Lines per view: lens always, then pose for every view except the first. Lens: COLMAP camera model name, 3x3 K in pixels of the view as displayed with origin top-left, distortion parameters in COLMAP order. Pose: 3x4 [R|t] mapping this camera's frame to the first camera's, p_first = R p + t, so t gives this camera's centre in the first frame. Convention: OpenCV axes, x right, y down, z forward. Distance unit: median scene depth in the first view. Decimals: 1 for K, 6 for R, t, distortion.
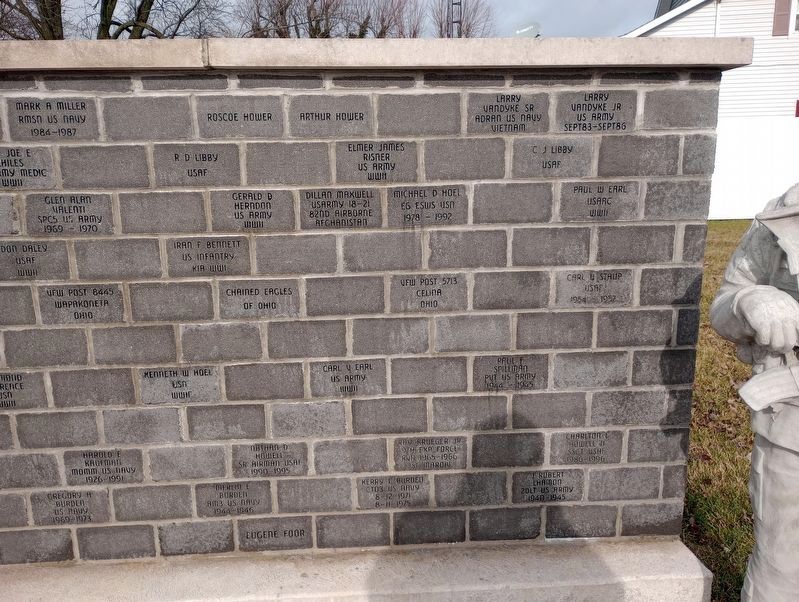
lens RADIAL K [[607.3, 0, 400.1], [0, 607.3, 290.1], [0, 0, 1]] dist [0.065669, -0.073678]
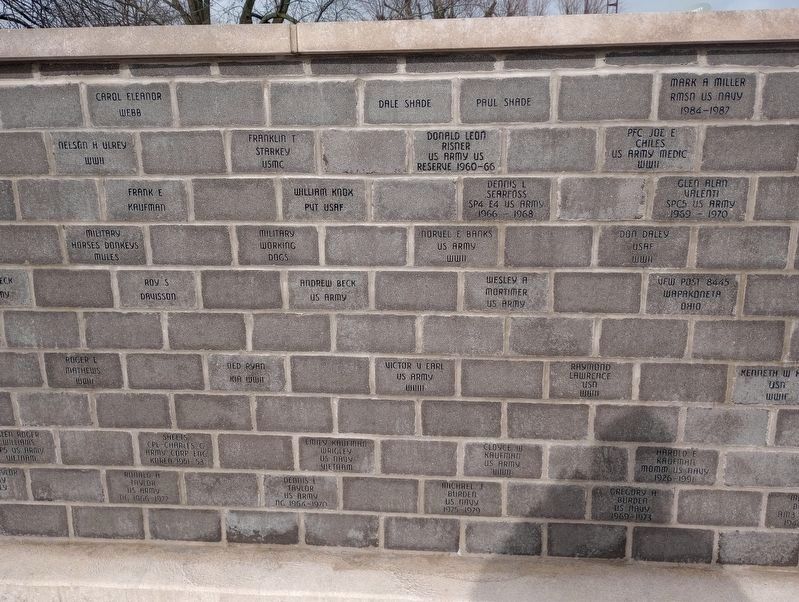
lens RADIAL K [[635.8, 0, 399.5], [0, 635.8, 301.0], [0, 0, 1]] dist [0.071199, -0.088165]
pose [[0.989772, 0.040891, -0.136674, -0.798188], [-0.037519, 0.998927, 0.027159, 0.022455], [0.137638, -0.021753, 0.990244, -0.039421]]
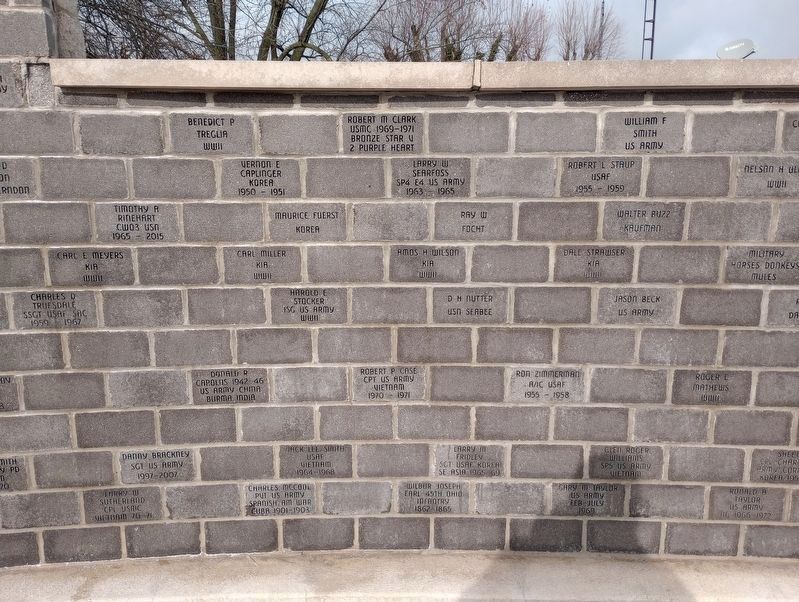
lens RADIAL K [[580.9, 0, 401.4], [0, 580.9, 280.1], [0, 0, 1]] dist [0.059839, -0.050745]
pose [[0.994272, 0.040150, -0.099050, -1.208486], [-0.043259, 0.998630, -0.029449, 0.035430], [0.097732, 0.033565, 0.994647, -0.063930]]
